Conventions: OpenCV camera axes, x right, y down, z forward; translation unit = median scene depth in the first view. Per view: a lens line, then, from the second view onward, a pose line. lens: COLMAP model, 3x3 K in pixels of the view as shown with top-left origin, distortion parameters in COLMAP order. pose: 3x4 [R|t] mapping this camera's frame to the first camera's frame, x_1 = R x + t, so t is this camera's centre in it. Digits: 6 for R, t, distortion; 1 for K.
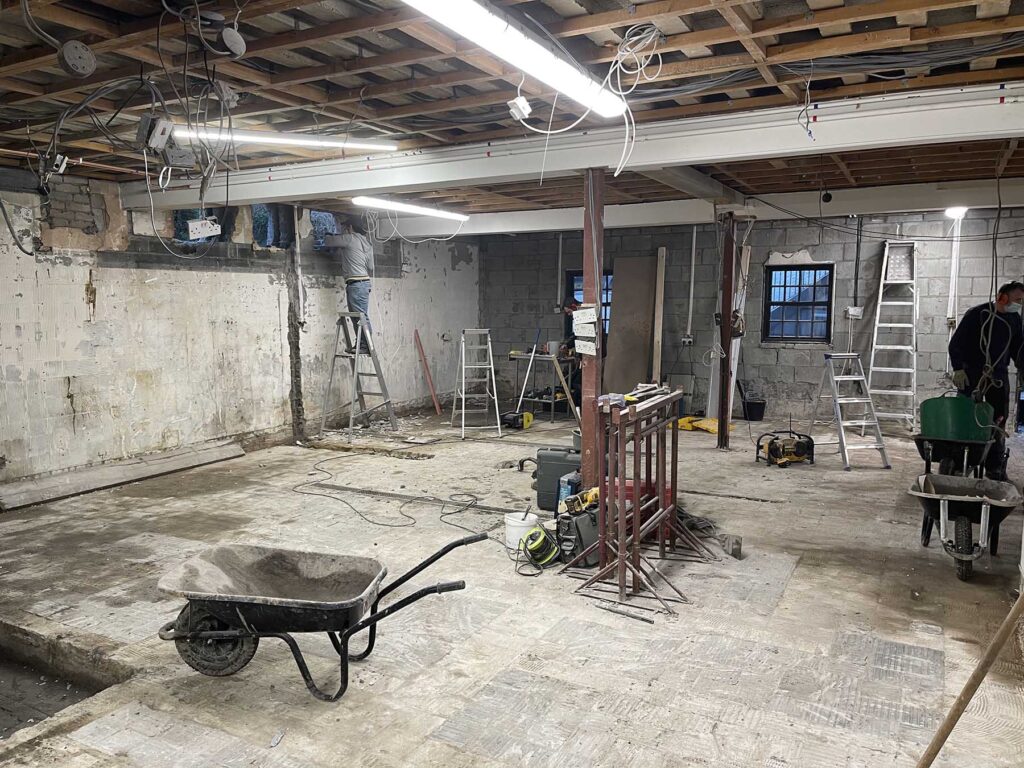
lens RADIAL K [[768.7, 0, 512.7], [0, 768.7, 382.7], [0, 0, 1]] dist [0.048964, -0.072505]
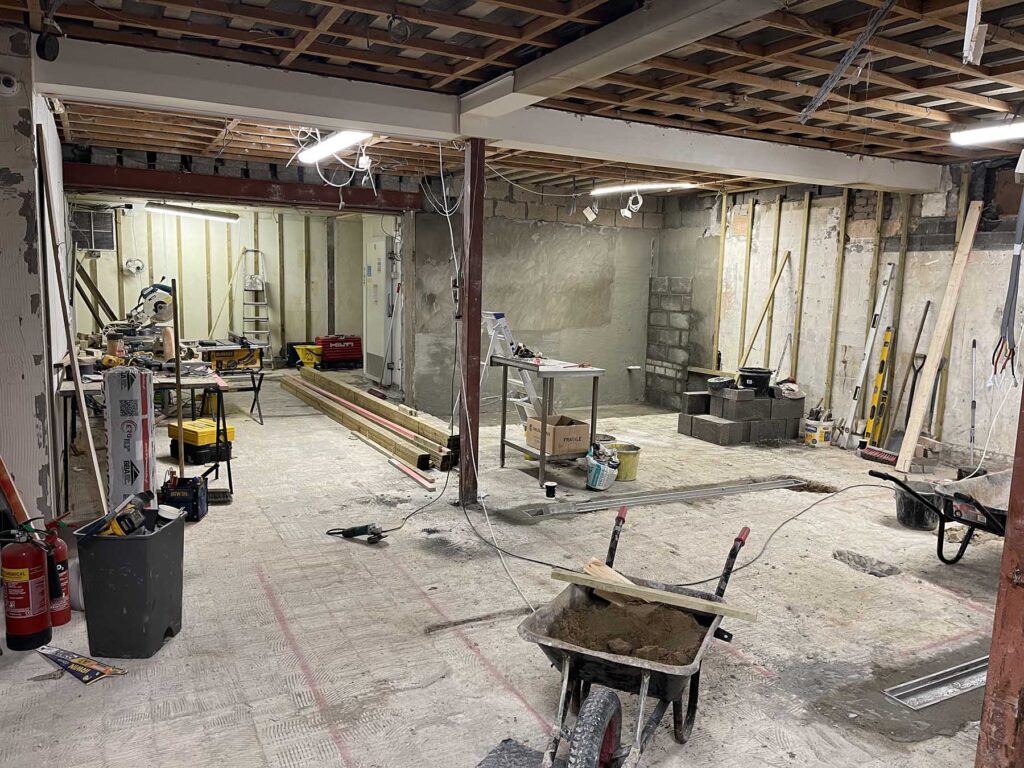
lens RADIAL K [[768.7, 0, 509.4], [0, 768.7, 385.7], [0, 0, 1]] dist [0.048964, -0.072505]
pose [[-0.570493, 0.105336, -0.814519, 0.566555], [-0.108353, 0.973420, 0.201776, -0.106363], [0.814123, 0.203367, -0.543916, 0.995792]]
